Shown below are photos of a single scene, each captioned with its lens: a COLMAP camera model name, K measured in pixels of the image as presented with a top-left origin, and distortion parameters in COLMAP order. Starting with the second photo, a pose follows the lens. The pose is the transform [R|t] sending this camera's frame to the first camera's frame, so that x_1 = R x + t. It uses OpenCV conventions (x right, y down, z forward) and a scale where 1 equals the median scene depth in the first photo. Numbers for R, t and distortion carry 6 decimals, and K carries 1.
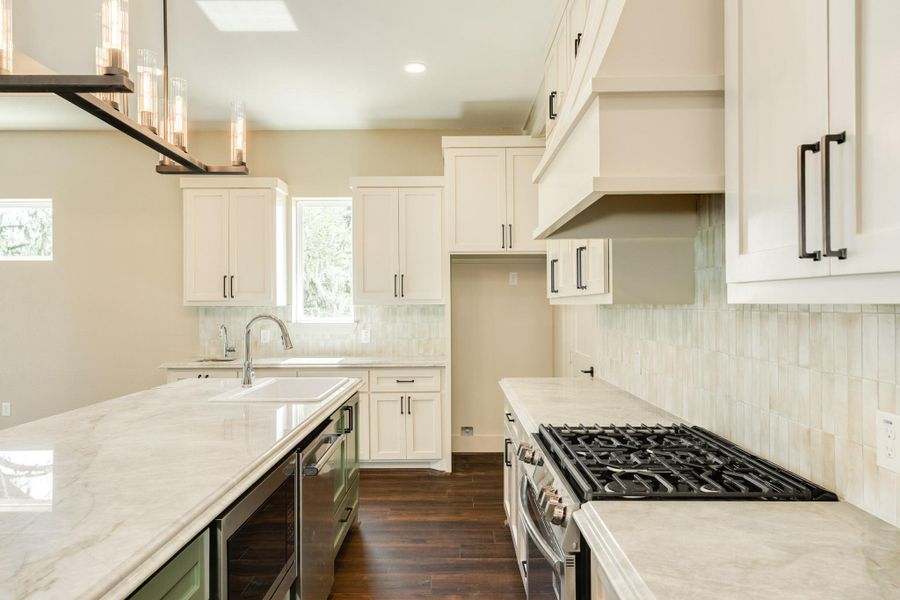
lens RADIAL K [[575.6, 0, 450.0], [0, 575.6, 300.0], [0, 0, 1]] dist [-0.000048, 0.000184]
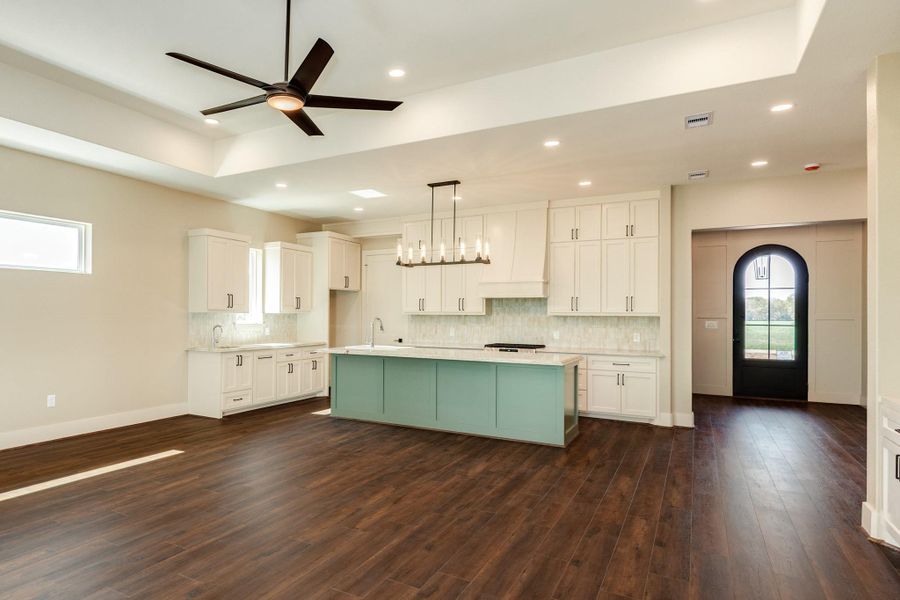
lens RADIAL K [[538.9, 0, 374.7], [0, 538.9, 310.5], [0, 0, 1]] dist [0.001620, 0.000637]
pose [[0.511272, 0.015521, 0.859279, -1.877440], [-0.016918, 0.999825, -0.007993, 0.010892], [-0.859252, -0.010451, 0.511445, -0.139847]]
